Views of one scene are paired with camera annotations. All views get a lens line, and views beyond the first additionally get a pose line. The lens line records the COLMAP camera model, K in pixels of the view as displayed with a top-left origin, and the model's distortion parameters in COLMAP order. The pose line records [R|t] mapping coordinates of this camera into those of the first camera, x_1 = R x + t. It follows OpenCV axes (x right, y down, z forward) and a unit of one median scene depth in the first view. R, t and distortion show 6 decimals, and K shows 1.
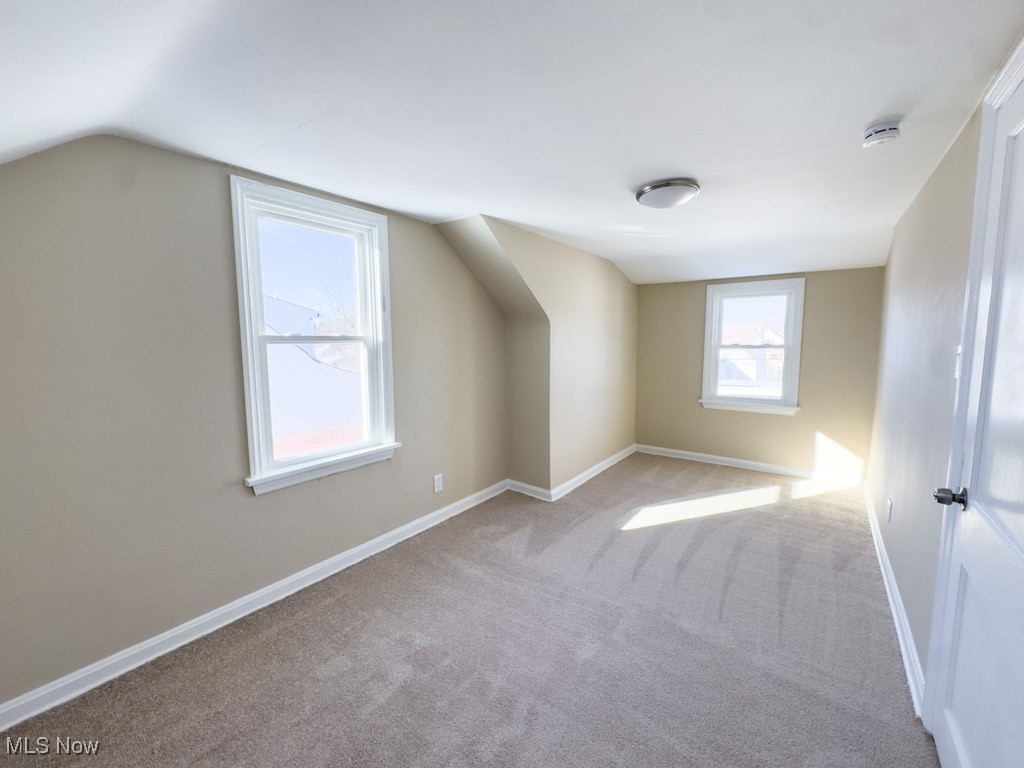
lens RADIAL K [[419.6, 0, 515.0], [0, 419.6, 386.2], [0, 0, 1]] dist [-0.000220, 0.000102]
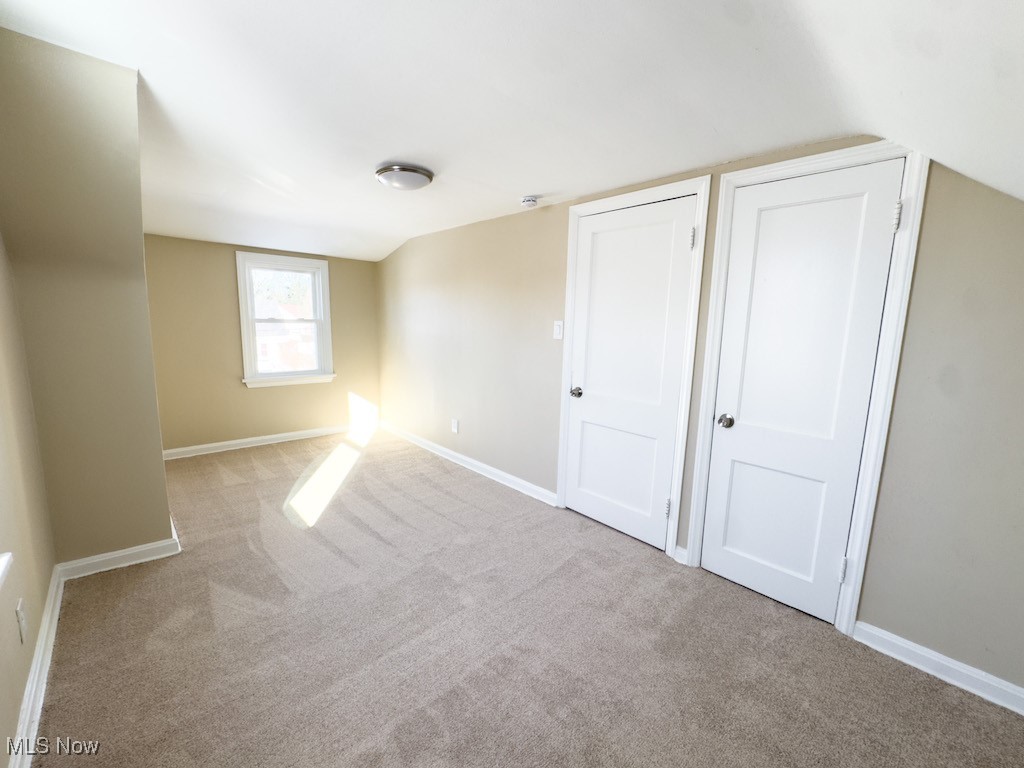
lens RADIAL K [[419.6, 0, 515.1], [0, 419.6, 385.9], [0, 0, 1]] dist [-0.000220, 0.000102]
pose [[0.196967, -0.143686, 0.969824, -0.408849], [0.083046, 0.988092, 0.129526, -0.029185], [-0.976887, 0.055028, 0.206554, 0.312703]]
